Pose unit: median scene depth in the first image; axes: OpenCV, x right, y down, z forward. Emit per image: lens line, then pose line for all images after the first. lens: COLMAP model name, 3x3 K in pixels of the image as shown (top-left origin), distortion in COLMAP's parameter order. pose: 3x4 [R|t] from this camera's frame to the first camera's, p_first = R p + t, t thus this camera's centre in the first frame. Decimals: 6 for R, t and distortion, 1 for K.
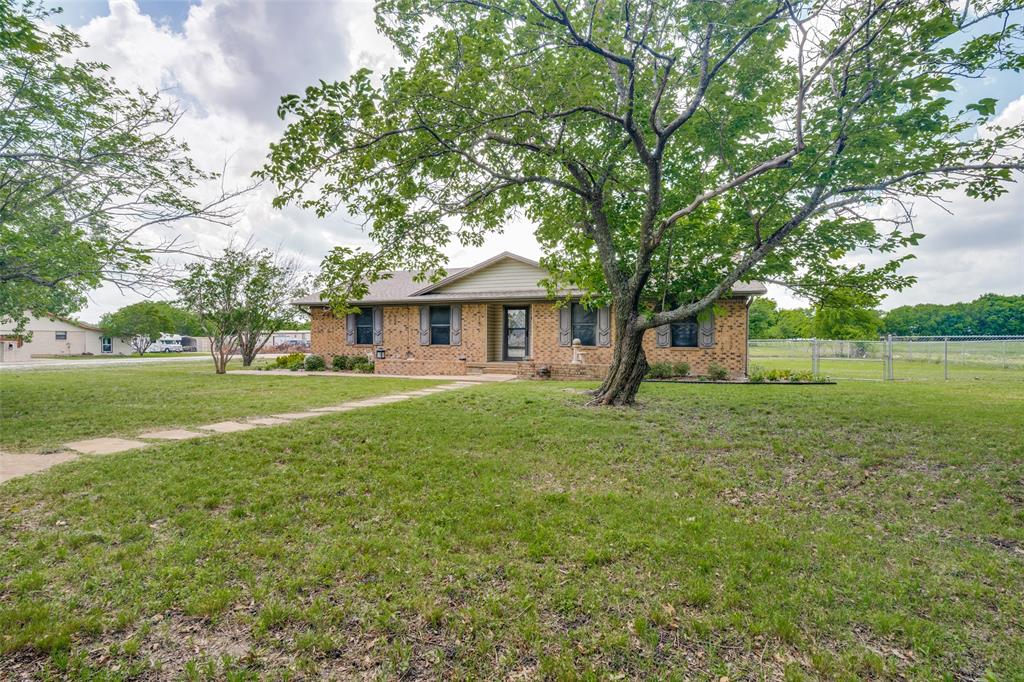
lens RADIAL K [[477.3, 0, 514.2], [0, 477.3, 342.2], [0, 0, 1]] dist [0.000414, -0.000101]
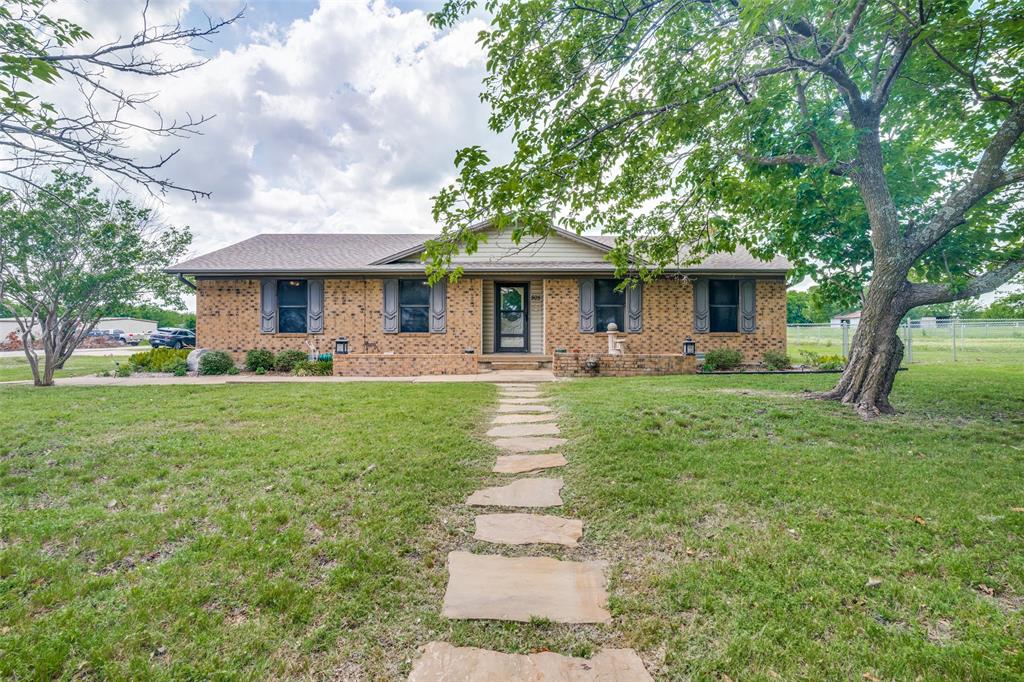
lens RADIAL K [[477.3, 0, 503.4], [0, 477.3, 340.1], [0, 0, 1]] dist [0.000414, -0.000101]
pose [[0.945653, -0.013094, 0.324914, -0.265295], [0.007538, 0.999803, 0.018353, 0.004387], [-0.325091, -0.014906, 0.945565, 0.263979]]
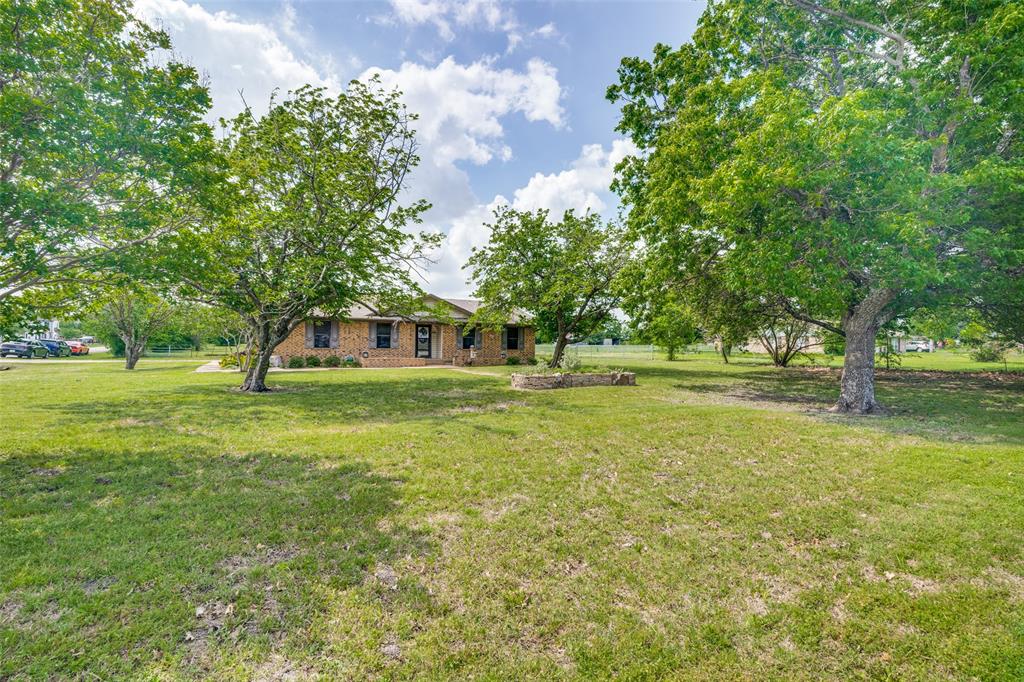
lens RADIAL K [[477.3, 0, 513.6], [0, 477.3, 344.8], [0, 0, 1]] dist [0.000414, -0.000101]
pose [[0.676969, 0.003949, 0.736001, -1.010243], [-0.007376, 0.999972, 0.001418, -0.011120], [-0.735974, -0.006389, 0.676979, -0.355400]]
